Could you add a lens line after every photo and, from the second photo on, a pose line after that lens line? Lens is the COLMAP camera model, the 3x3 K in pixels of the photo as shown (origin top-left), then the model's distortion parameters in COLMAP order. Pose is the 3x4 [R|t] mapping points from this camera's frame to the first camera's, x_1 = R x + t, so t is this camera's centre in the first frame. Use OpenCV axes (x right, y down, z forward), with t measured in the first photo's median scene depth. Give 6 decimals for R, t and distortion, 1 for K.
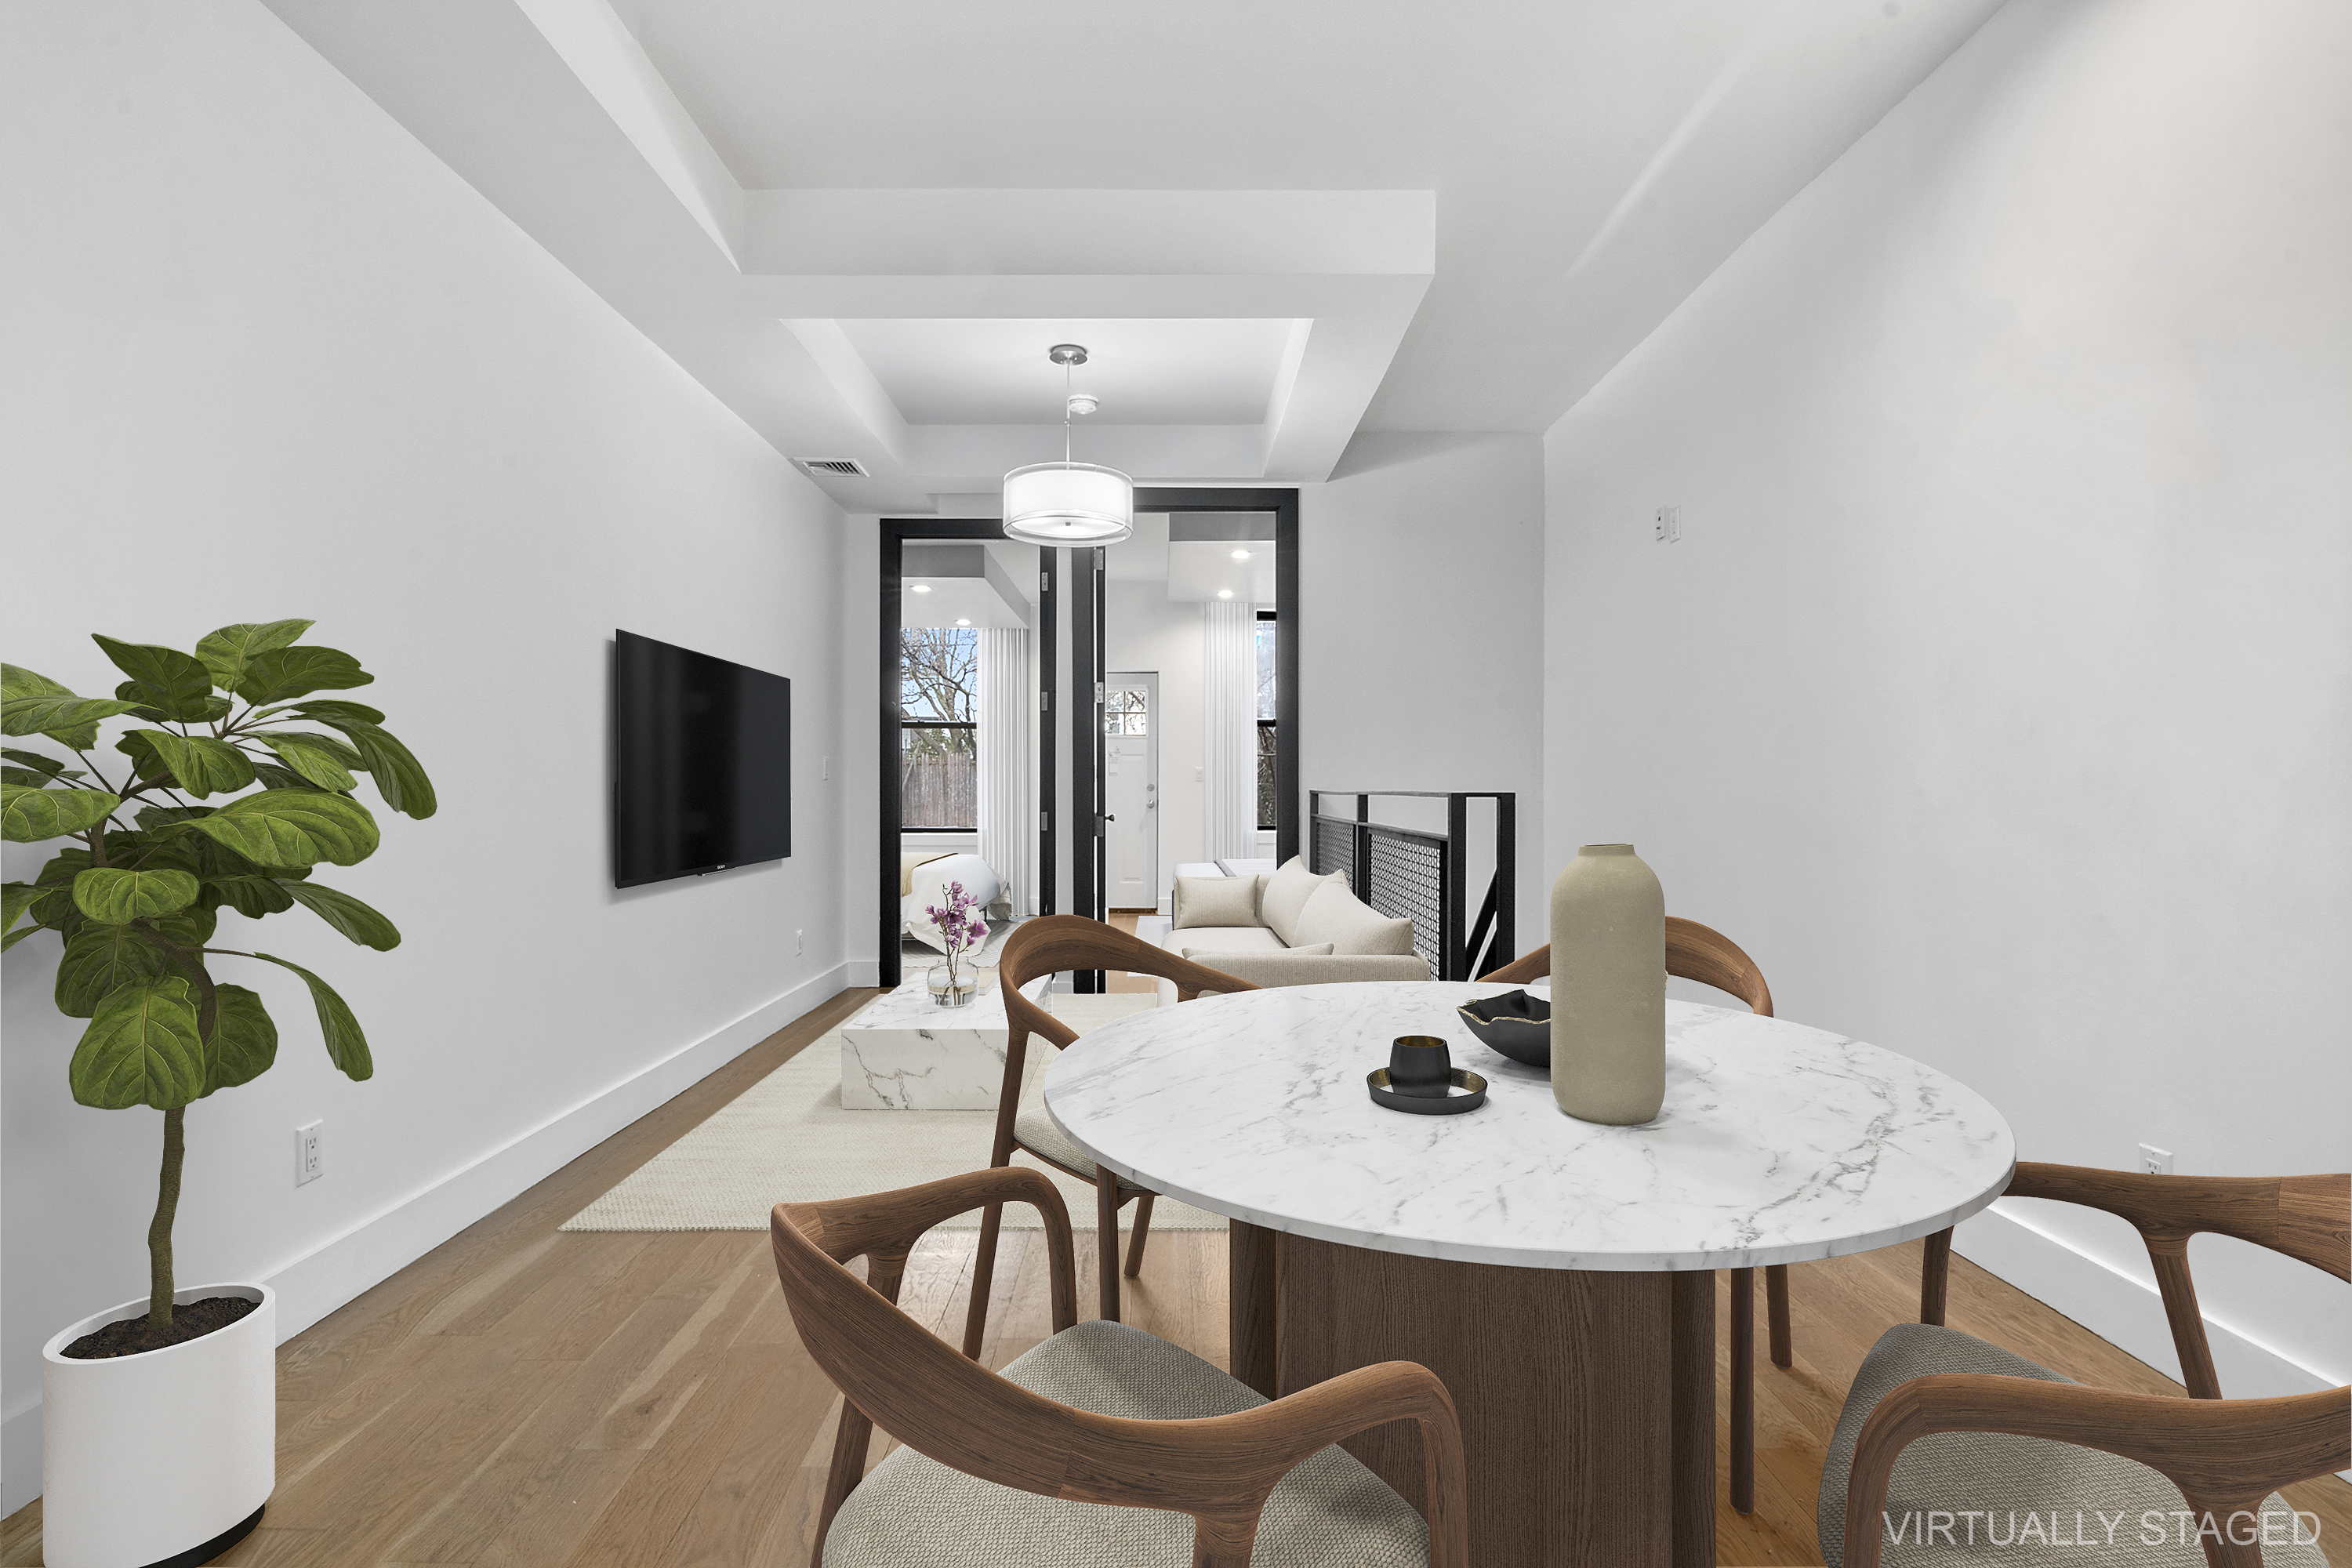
lens RADIAL K [[1160.2, 0, 1174.4], [0, 1160.2, 781.9], [0, 0, 1]] dist [-0.006317, -0.002001]
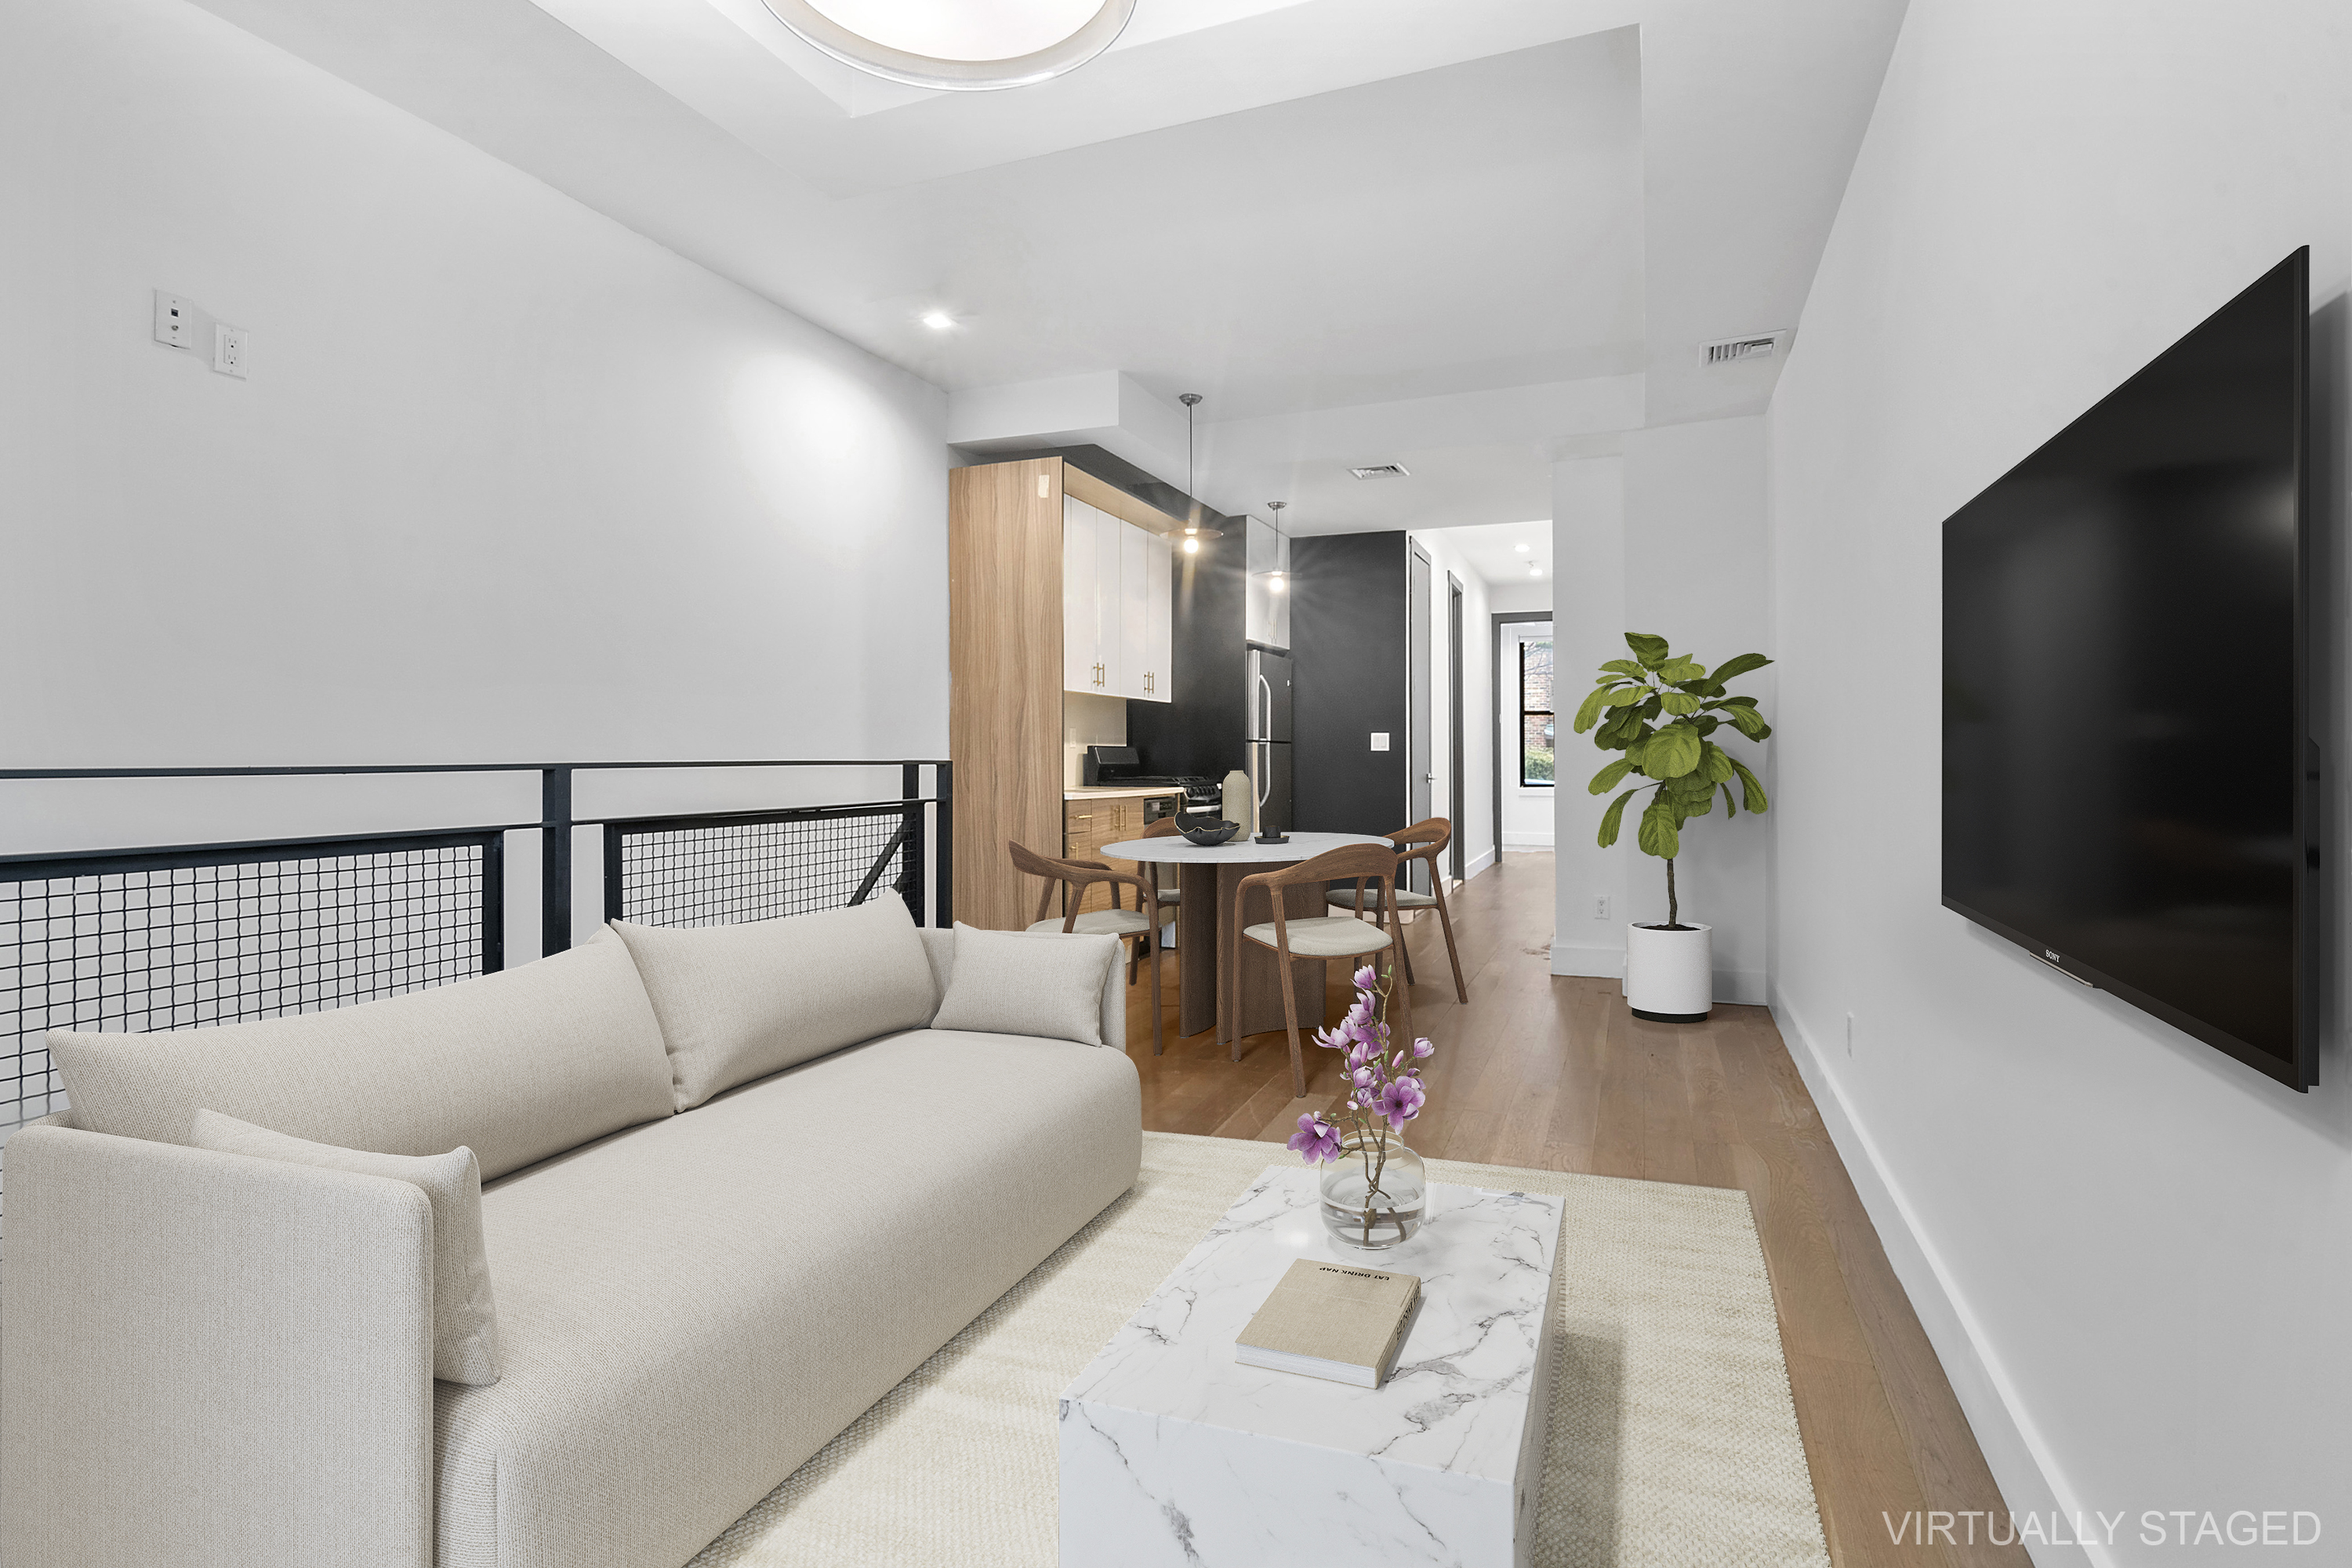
lens RADIAL K [[1160.2, 0, 1180.1], [0, 1160.2, 772.7], [0, 0, 1]] dist [-0.006317, -0.002001]
pose [[-0.926086, 0.005207, 0.377275, -0.399949], [0.006913, 0.999971, 0.003170, 0.018569], [-0.377248, 0.005544, -0.926096, 1.873273]]
